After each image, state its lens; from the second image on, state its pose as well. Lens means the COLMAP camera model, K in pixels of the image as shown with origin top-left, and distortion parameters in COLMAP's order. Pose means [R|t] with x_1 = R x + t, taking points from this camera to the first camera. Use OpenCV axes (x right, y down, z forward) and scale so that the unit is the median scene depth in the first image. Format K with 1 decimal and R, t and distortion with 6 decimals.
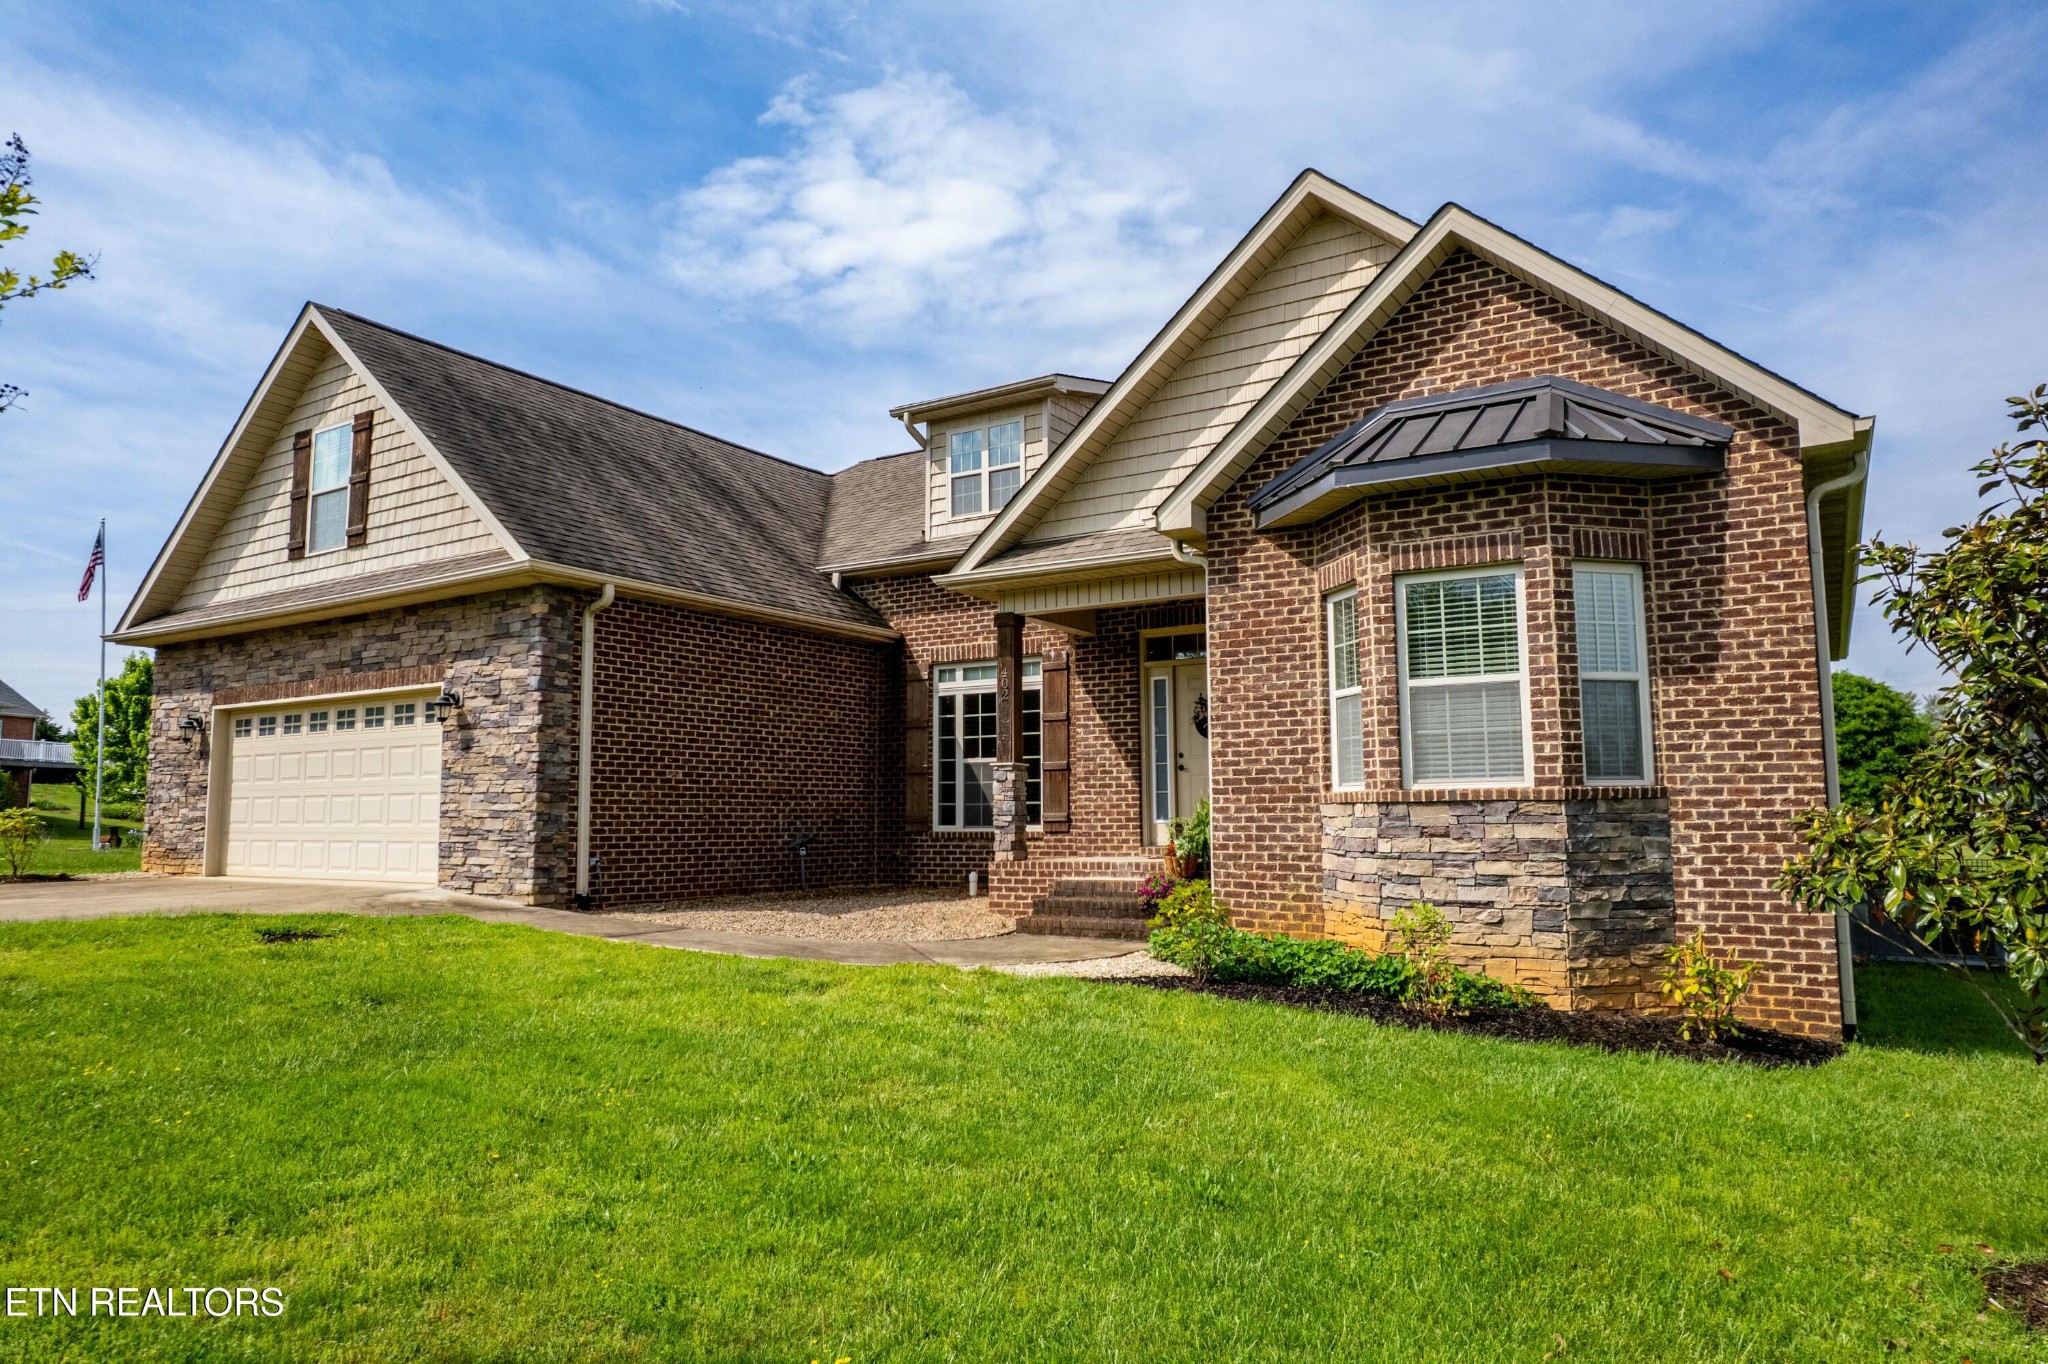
lens RADIAL K [[1310.5, 0, 1000.4], [0, 1310.5, 719.3], [0, 0, 1]] dist [-0.074629, 0.061882]
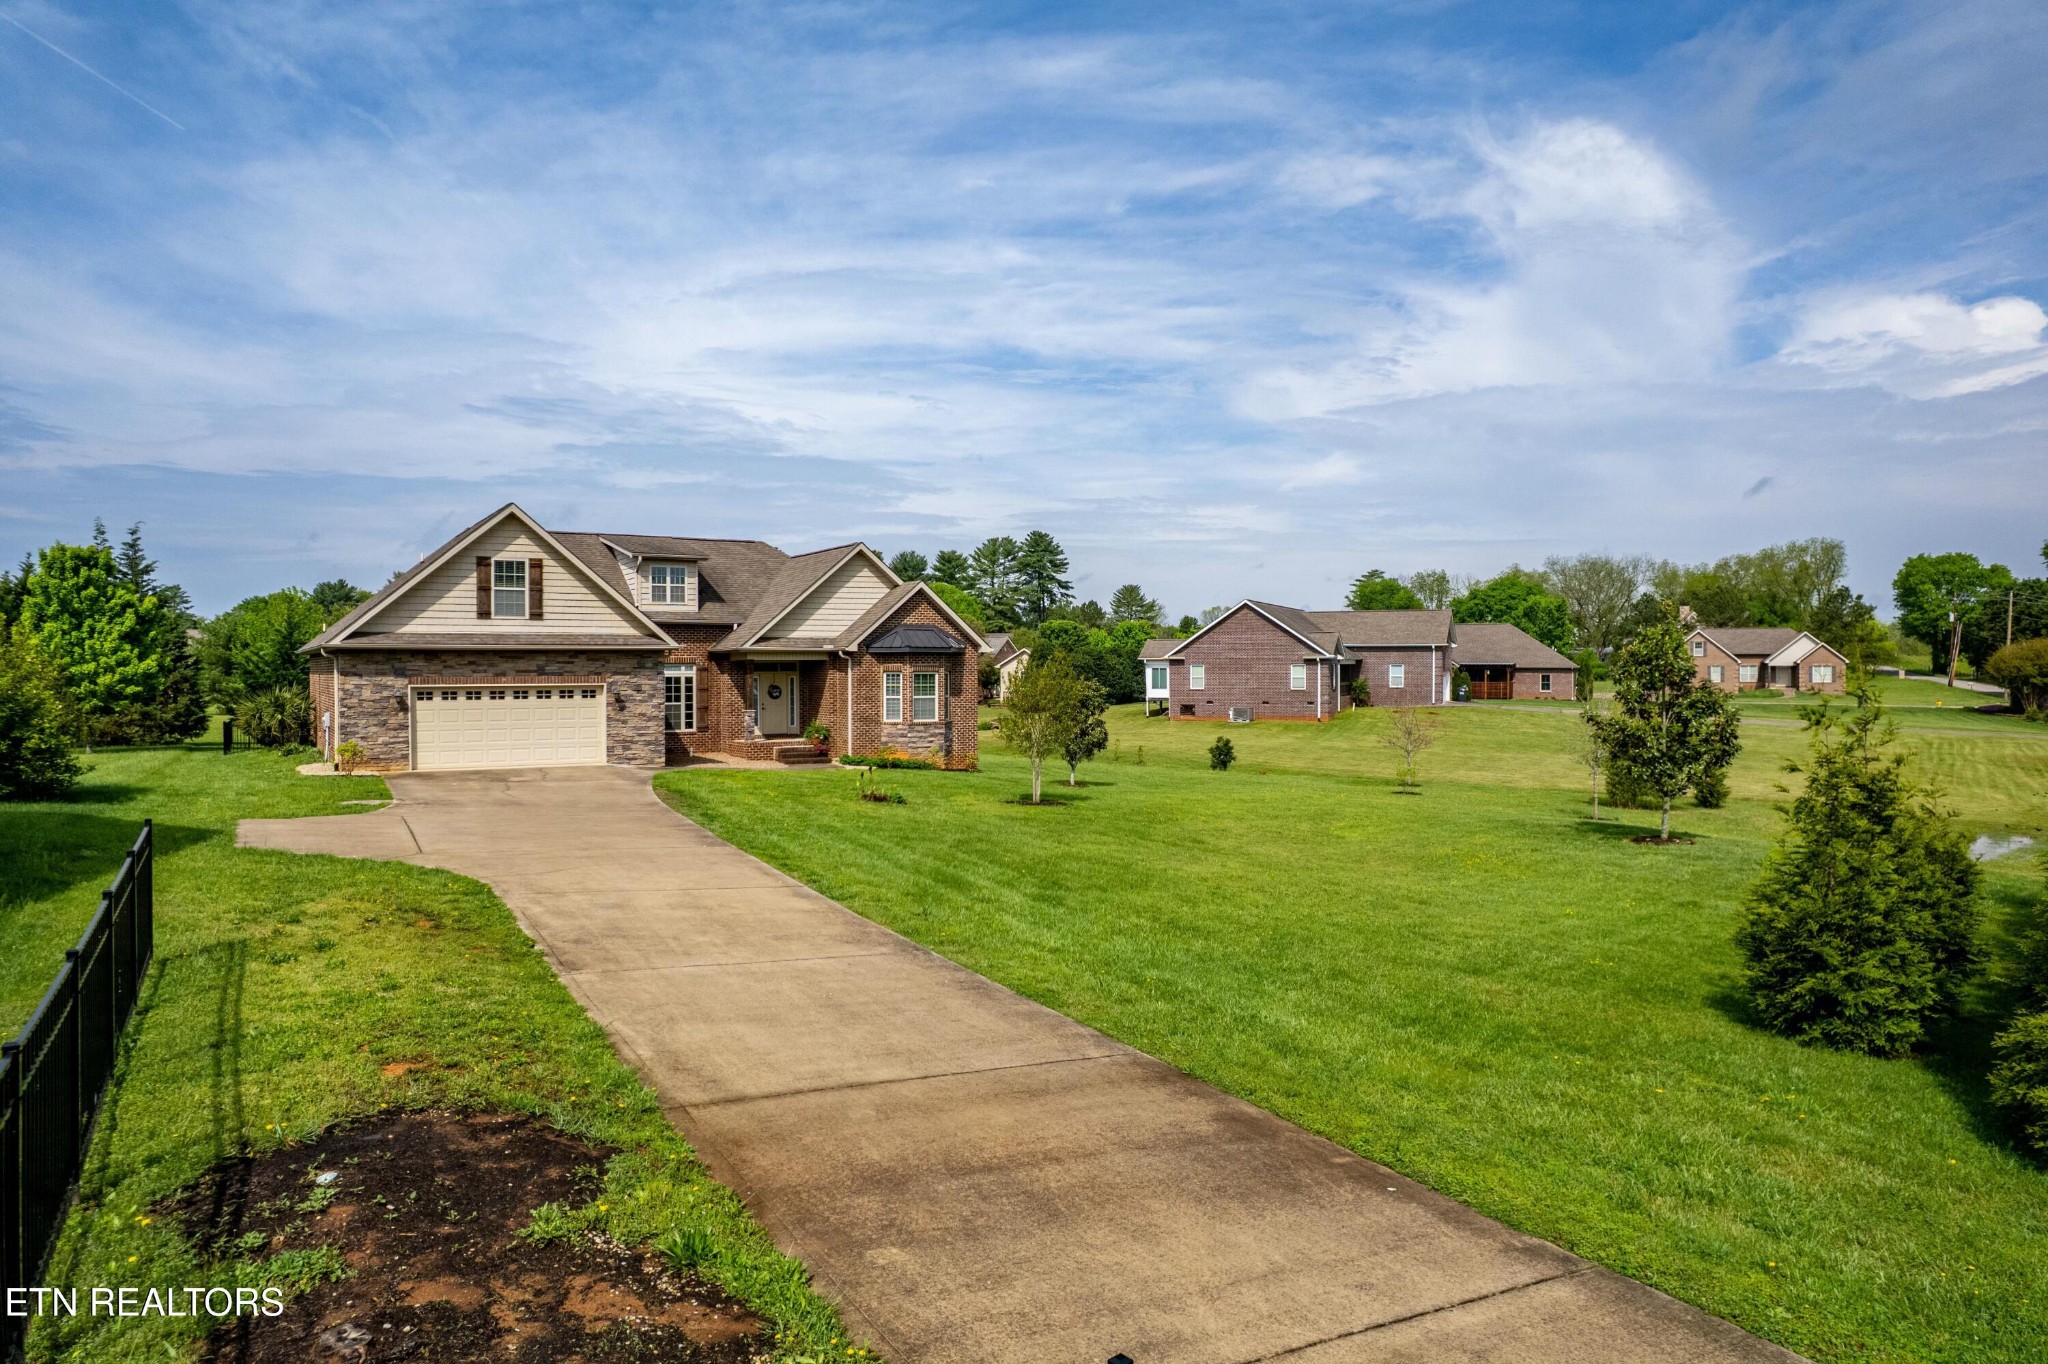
lens RADIAL K [[1310.5, 0, 1016.7], [0, 1310.5, 685.2], [0, 0, 1]] dist [-0.074629, 0.061882]
pose [[0.442702, -0.007011, 0.896641, -2.370124], [-0.070025, 0.996645, 0.042366, -0.189798], [-0.893930, -0.081542, 0.440726, -0.838910]]
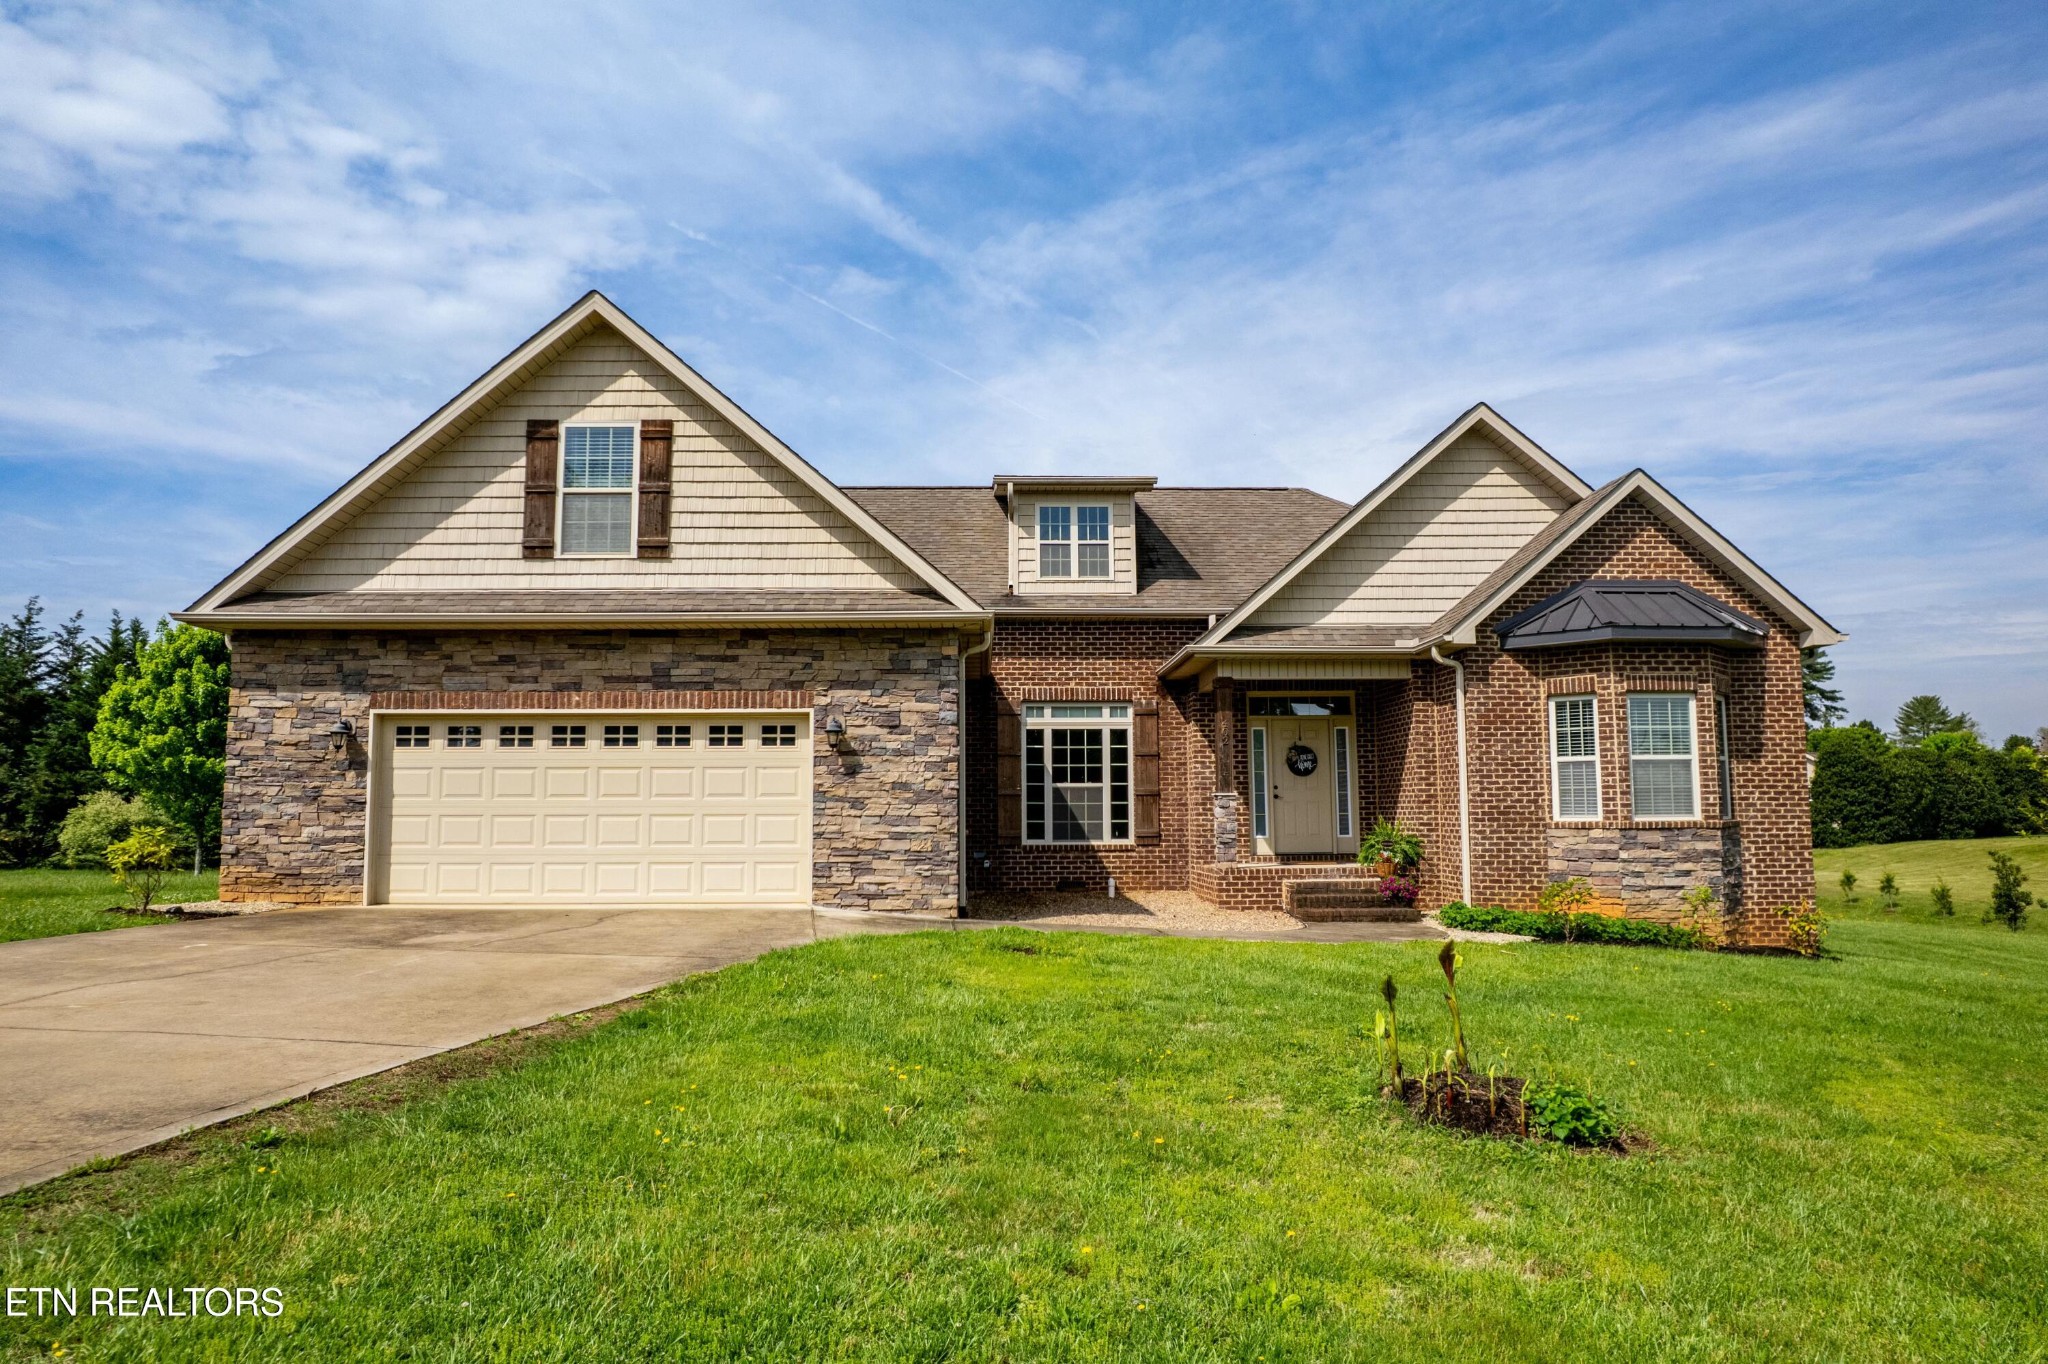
lens RADIAL K [[1310.5, 0, 1015.9], [0, 1310.5, 718.7], [0, 0, 1]] dist [-0.074629, 0.061882]
pose [[0.829481, 0.044435, 0.556764, -0.886487], [-0.044422, 0.998921, -0.013542, -0.013549], [-0.556765, -0.013500, 0.830560, 0.040048]]
